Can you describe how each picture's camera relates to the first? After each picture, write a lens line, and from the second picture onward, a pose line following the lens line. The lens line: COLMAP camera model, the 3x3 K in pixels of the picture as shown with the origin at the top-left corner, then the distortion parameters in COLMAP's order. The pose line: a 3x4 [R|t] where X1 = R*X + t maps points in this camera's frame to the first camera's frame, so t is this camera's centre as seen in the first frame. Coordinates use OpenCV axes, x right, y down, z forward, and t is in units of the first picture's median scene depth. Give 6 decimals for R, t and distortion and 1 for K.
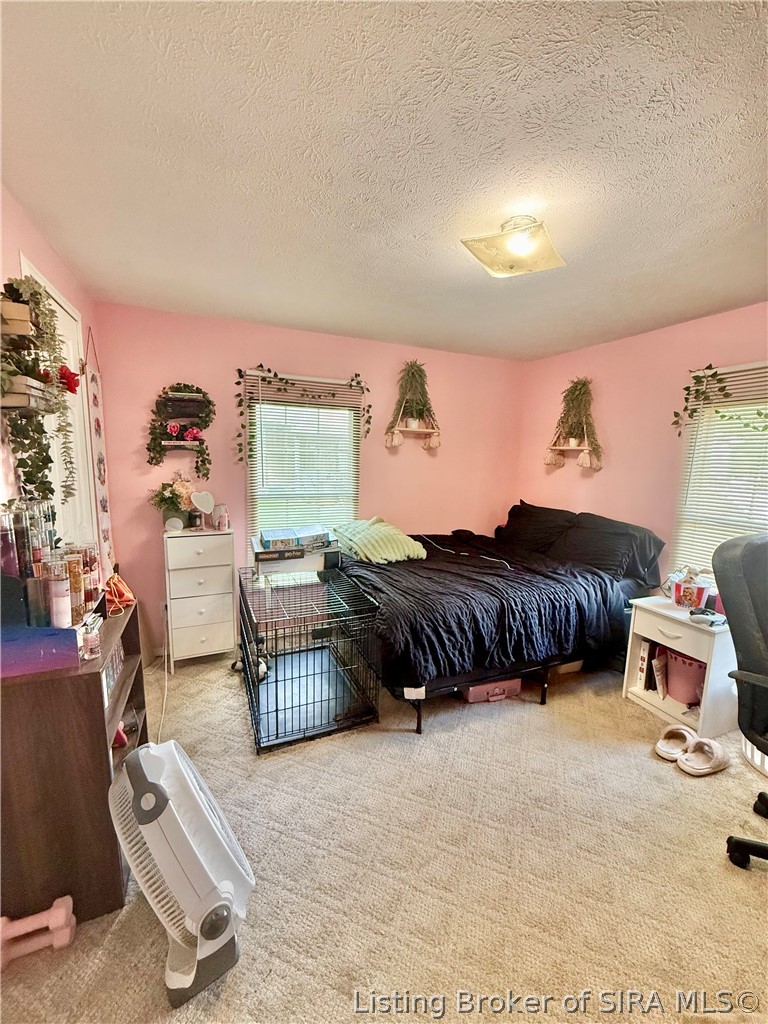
lens RADIAL K [[409.8, 0, 383.3], [0, 409.8, 511.6], [0, 0, 1]] dist [-0.002529, 0.000211]
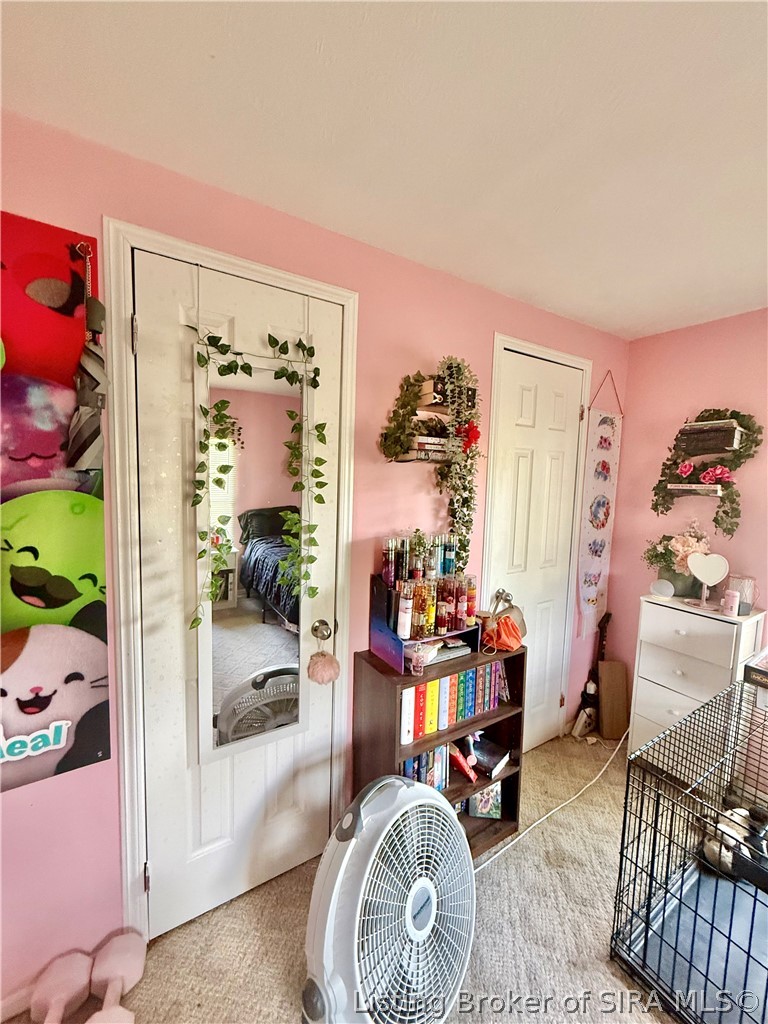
lens RADIAL K [[409.8, 0, 385.9], [0, 409.8, 511.5], [0, 0, 1]] dist [-0.002529, 0.000211]
pose [[0.159297, 0.069429, -0.984786, 0.175871], [-0.165210, 0.985332, 0.042743, -0.059655], [0.973309, 0.155888, 0.168431, 0.318743]]
